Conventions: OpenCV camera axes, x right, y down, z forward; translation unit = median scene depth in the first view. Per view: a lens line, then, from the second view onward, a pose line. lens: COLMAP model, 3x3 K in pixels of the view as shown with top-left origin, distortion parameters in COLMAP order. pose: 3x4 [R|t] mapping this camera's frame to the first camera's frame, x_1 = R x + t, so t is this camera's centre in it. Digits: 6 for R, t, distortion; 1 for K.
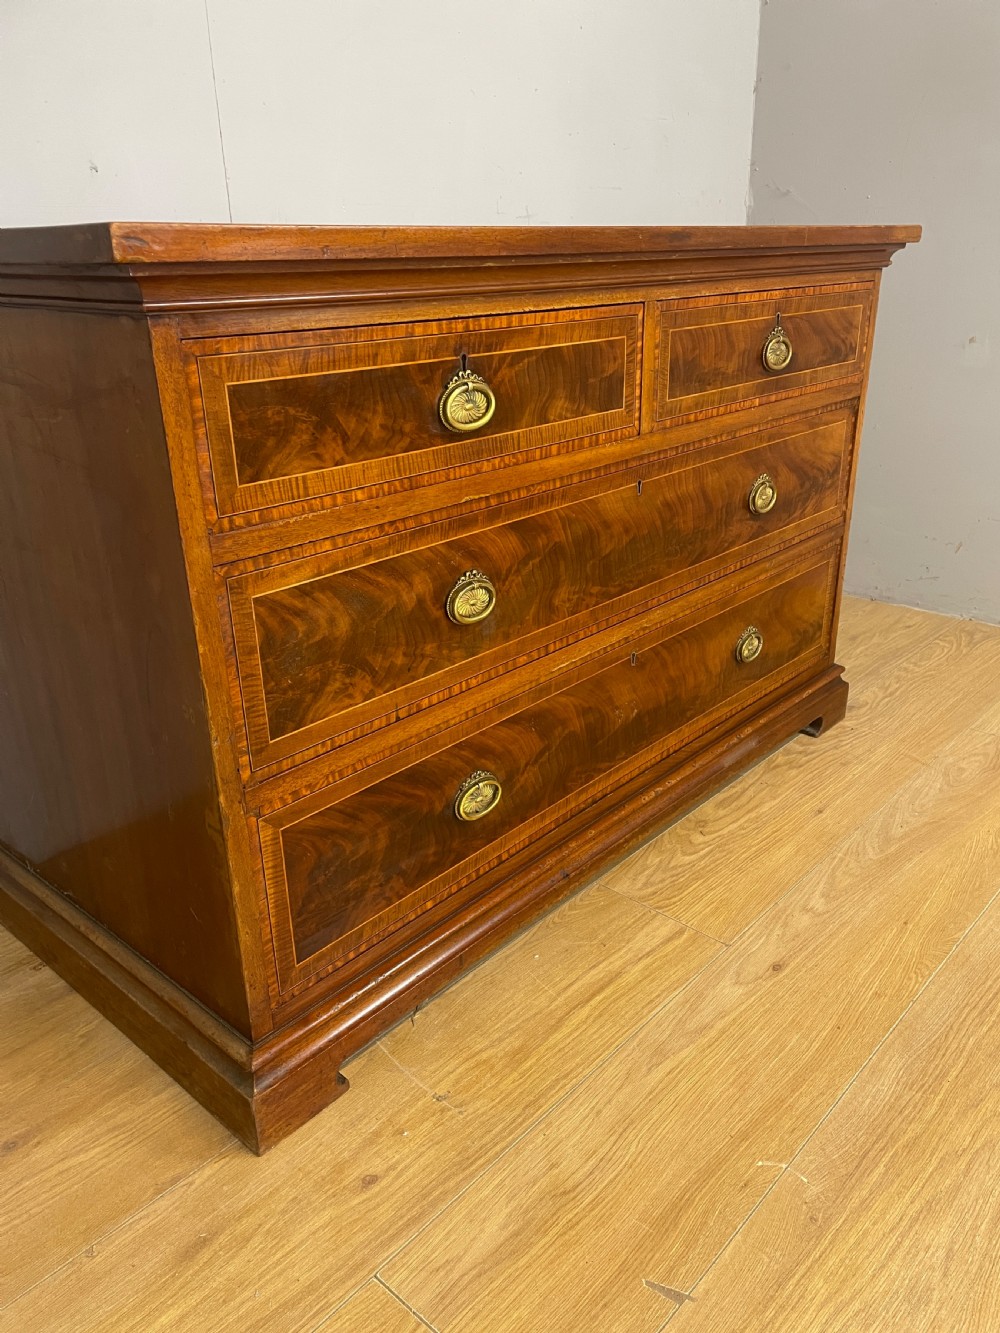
lens RADIAL K [[997.9, 0, 509.1], [0, 997.9, 675.5], [0, 0, 1]] dist [0.094379, -0.121358]
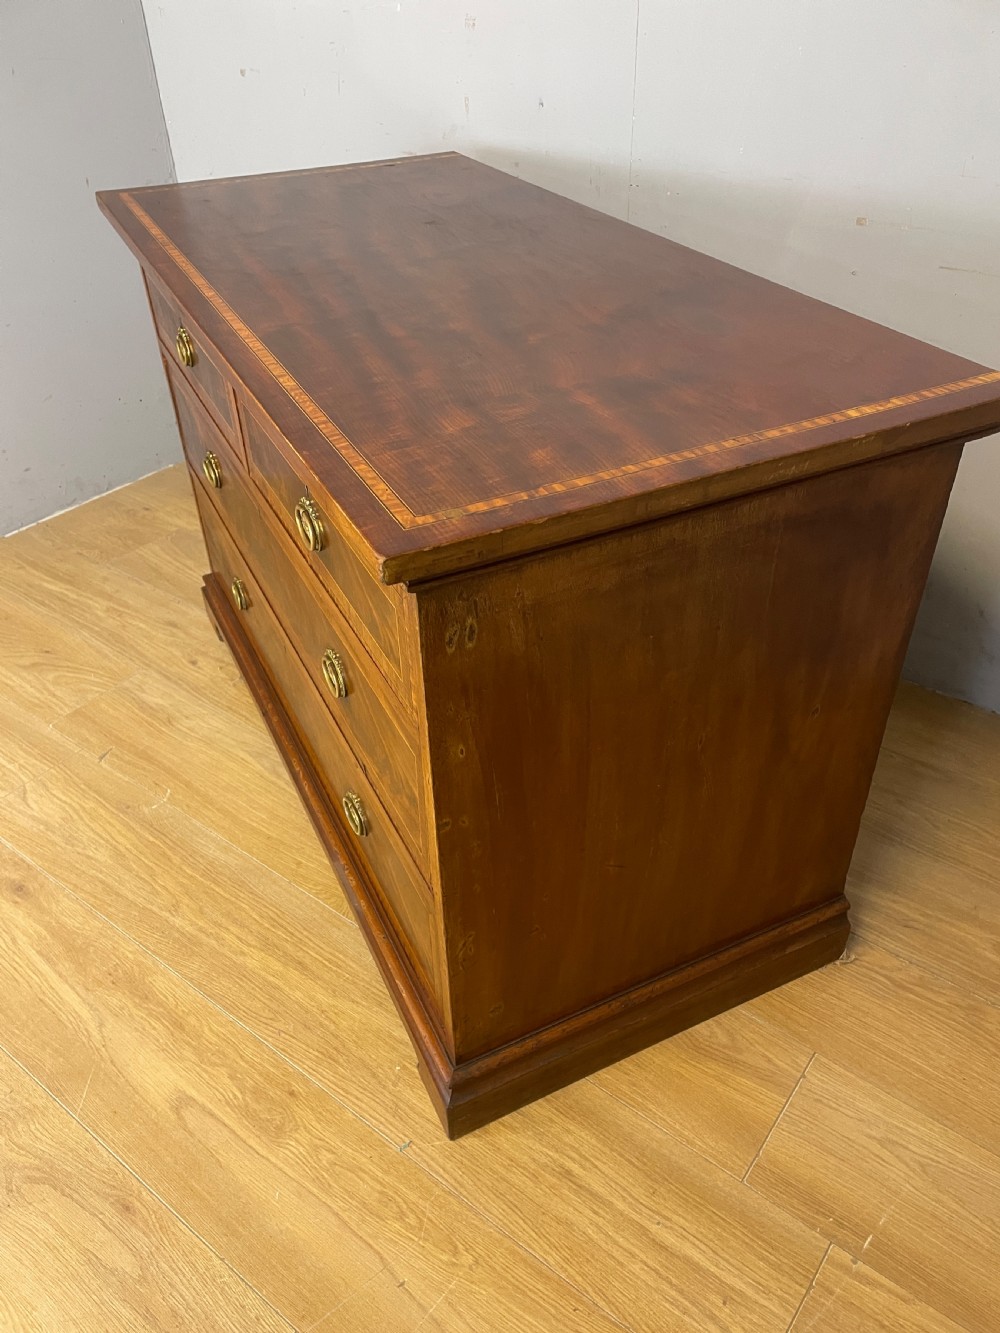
lens RADIAL K [[997.9, 0, 509.1], [0, 997.9, 675.5], [0, 0, 1]] dist [0.094379, -0.121358]
pose [[0.089939, 0.612003, -0.785725, 1.496858], [-0.376943, 0.751152, 0.541927, -0.820756], [0.921859, 0.247433, 0.298249, 0.923640]]
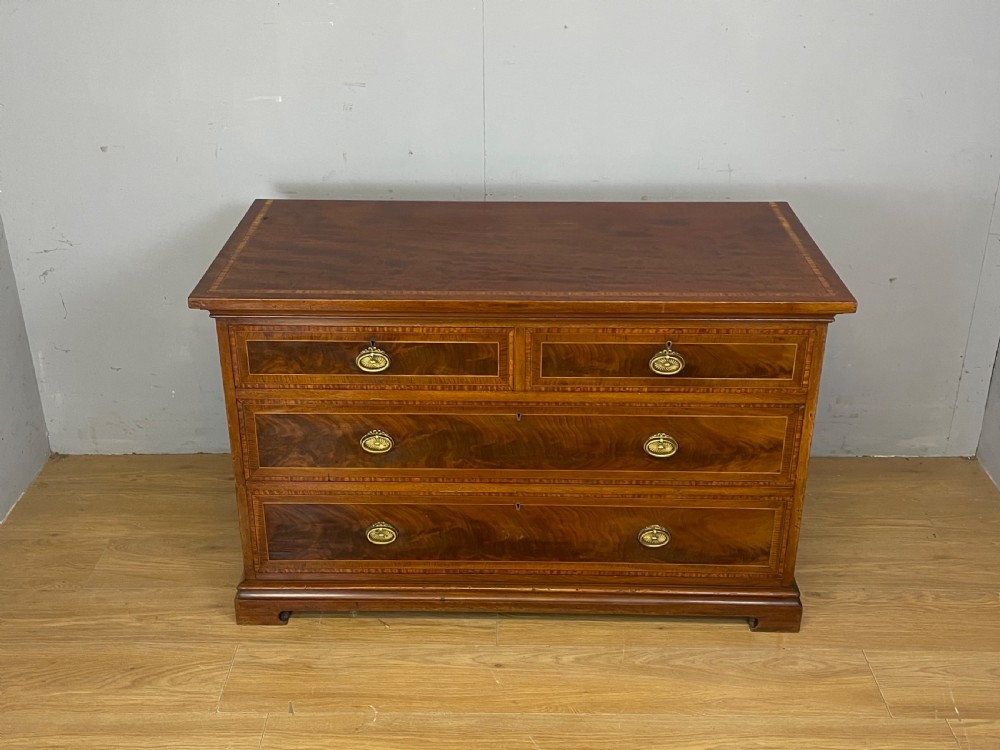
lens RADIAL K [[1140.3, 0, 500.0], [0, 1140.3, 375.0], [0, 0, 1]] dist [0.136856, -0.017084]
pose [[0.654506, 0.351110, -0.669585, 1.707460], [-0.305748, 0.932897, 0.190320, -0.753495], [0.691477, 0.080158, 0.717937, -0.550249]]
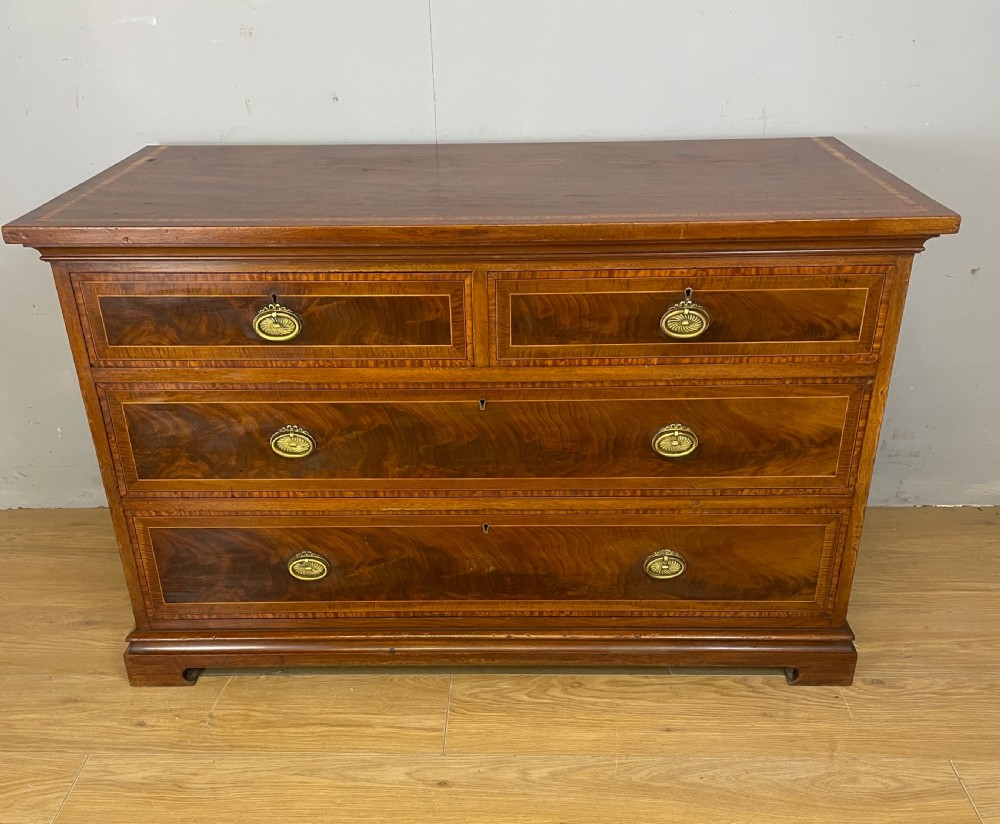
lens RADIAL K [[990.3, 0, 501.1], [0, 990.3, 509.5], [0, 0, 1]] dist [0.127226, -0.211493]
pose [[0.655118, 0.373932, -0.656503, 1.247421], [-0.290943, 0.926781, 0.237548, -0.449374], [0.697261, 0.035383, 0.715944, 0.131826]]
